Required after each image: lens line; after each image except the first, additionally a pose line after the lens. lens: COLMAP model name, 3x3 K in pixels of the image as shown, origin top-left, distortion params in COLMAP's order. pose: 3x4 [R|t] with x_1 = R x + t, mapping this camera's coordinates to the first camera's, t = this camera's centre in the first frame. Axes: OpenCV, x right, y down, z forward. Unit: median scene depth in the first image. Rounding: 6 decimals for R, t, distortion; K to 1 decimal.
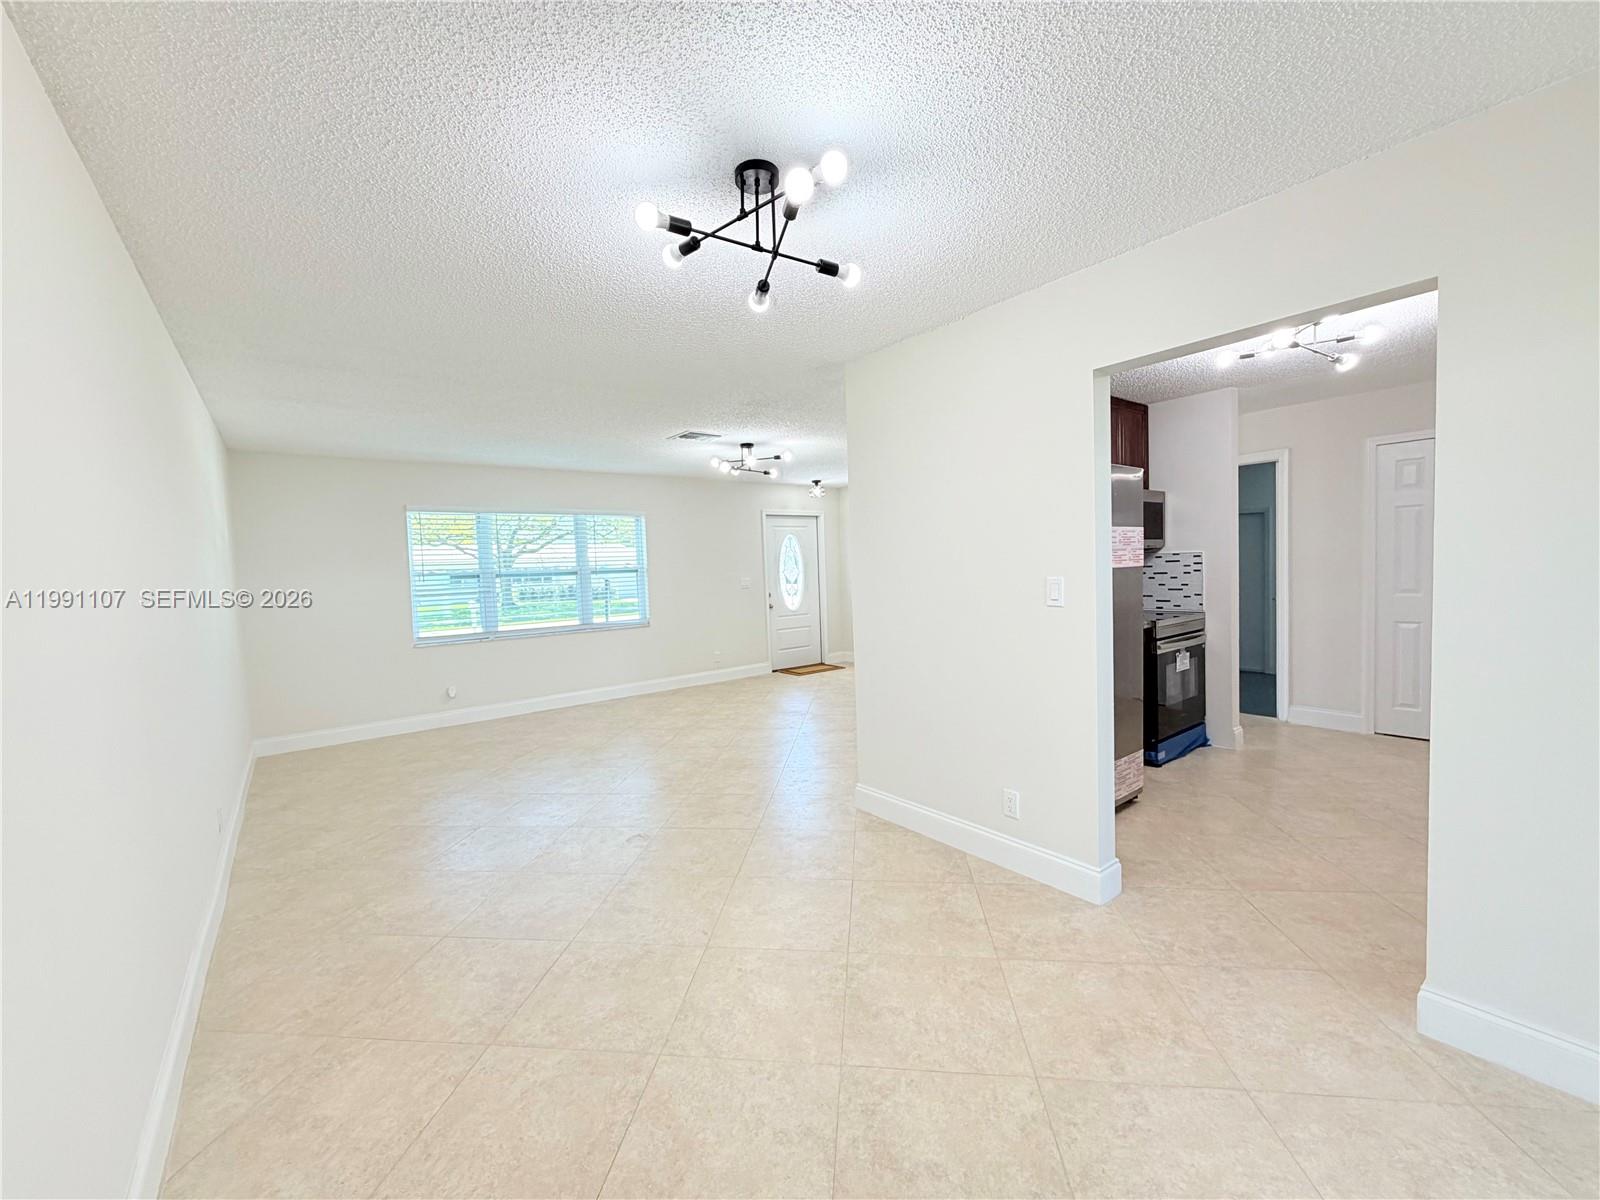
lens RADIAL K [[640.1, 0, 803.7], [0, 640.1, 600.1], [0, 0, 1]] dist [0.001056, 0.000140]
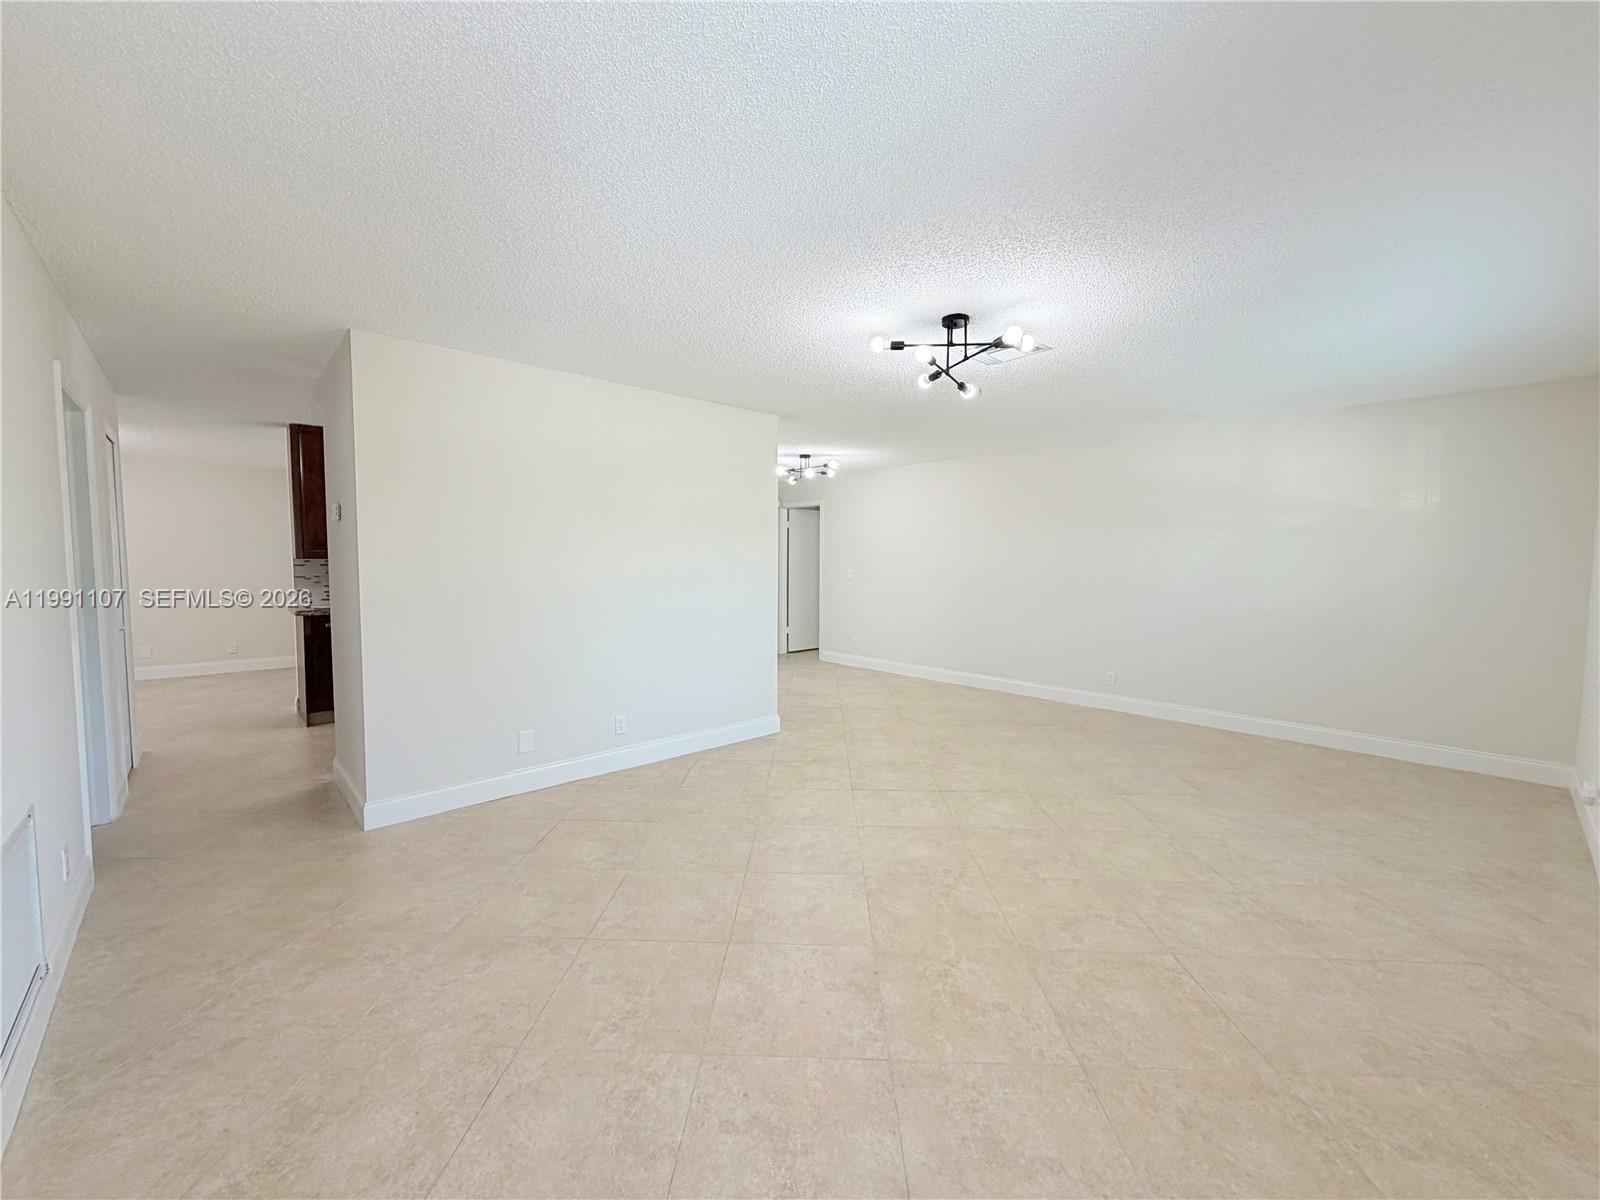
lens RADIAL K [[640.1, 0, 794.7], [0, 640.1, 599.2], [0, 0, 1]] dist [0.001056, 0.000140]
pose [[-0.997243, 0.040331, -0.062285, 0.055045], [0.032696, 0.992347, 0.119075, -0.057558], [0.066611, 0.116710, -0.990930, 1.041468]]
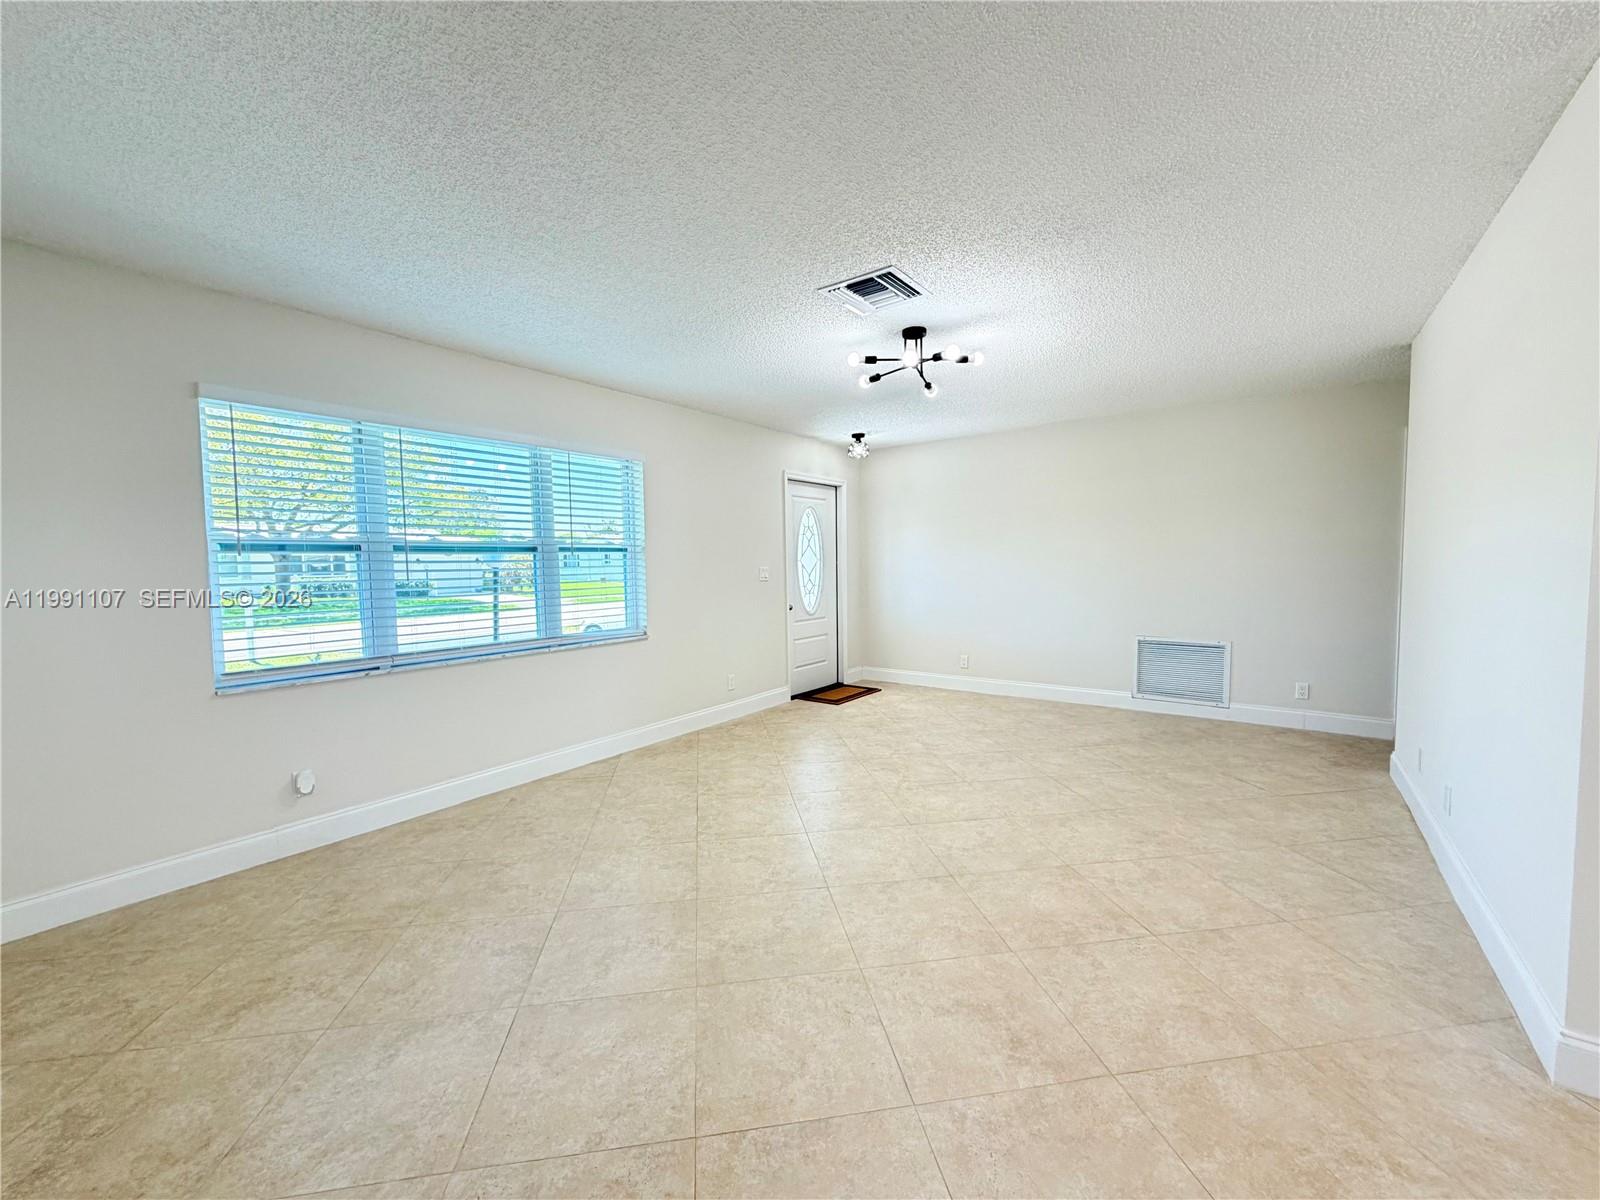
lens RADIAL K [[640.1, 0, 800.2], [0, 640.1, 593.0], [0, 0, 1]] dist [0.001056, 0.000140]
pose [[0.965515, 0.013298, 0.260008, -0.230691], [-0.010419, 0.999868, -0.012451, 0.002286], [-0.260139, 0.009313, 0.965526, 0.316231]]
